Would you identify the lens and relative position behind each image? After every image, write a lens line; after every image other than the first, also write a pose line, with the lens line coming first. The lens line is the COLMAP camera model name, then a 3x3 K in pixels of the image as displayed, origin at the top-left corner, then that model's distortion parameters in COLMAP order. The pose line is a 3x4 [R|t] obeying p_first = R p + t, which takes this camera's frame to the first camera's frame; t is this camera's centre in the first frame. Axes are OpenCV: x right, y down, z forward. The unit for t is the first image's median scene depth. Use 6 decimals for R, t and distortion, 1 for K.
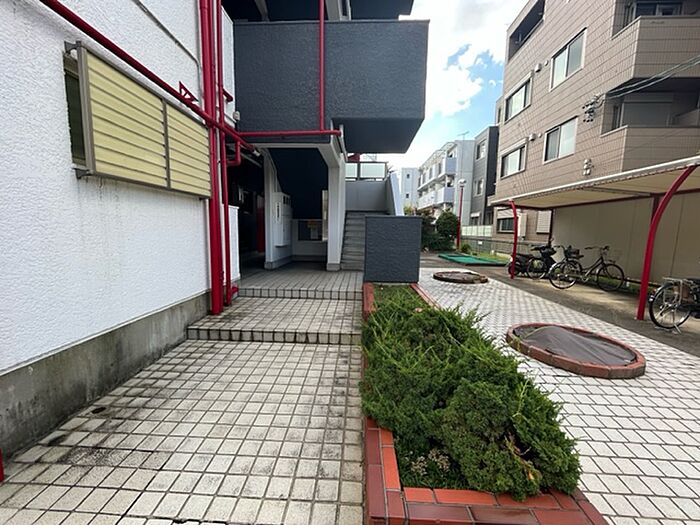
lens RADIAL K [[283.6, 0, 347.3], [0, 283.6, 259.4], [0, 0, 1]] dist [0.001174, 0.000230]
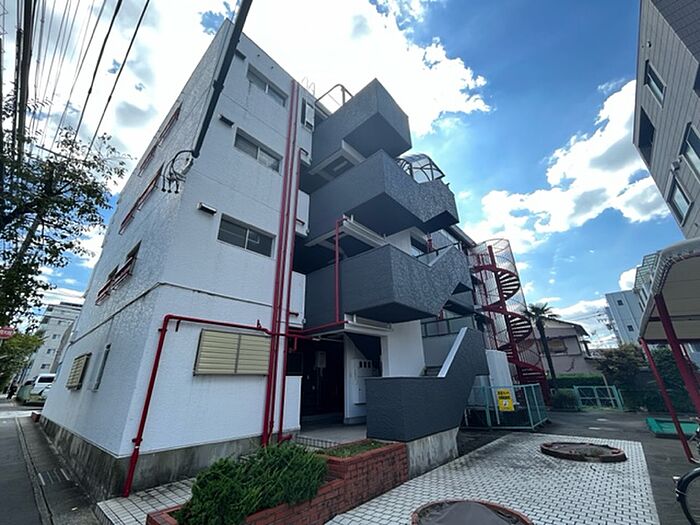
lens RADIAL K [[283.6, 0, 350.1], [0, 283.6, 264.9], [0, 0, 1]] dist [0.001174, 0.000230]
pose [[0.778600, -0.274290, -0.564400, 1.194537], [-0.031280, 0.881330, -0.471464, 0.006676], [0.626740, 0.384736, 0.677624, -0.178081]]
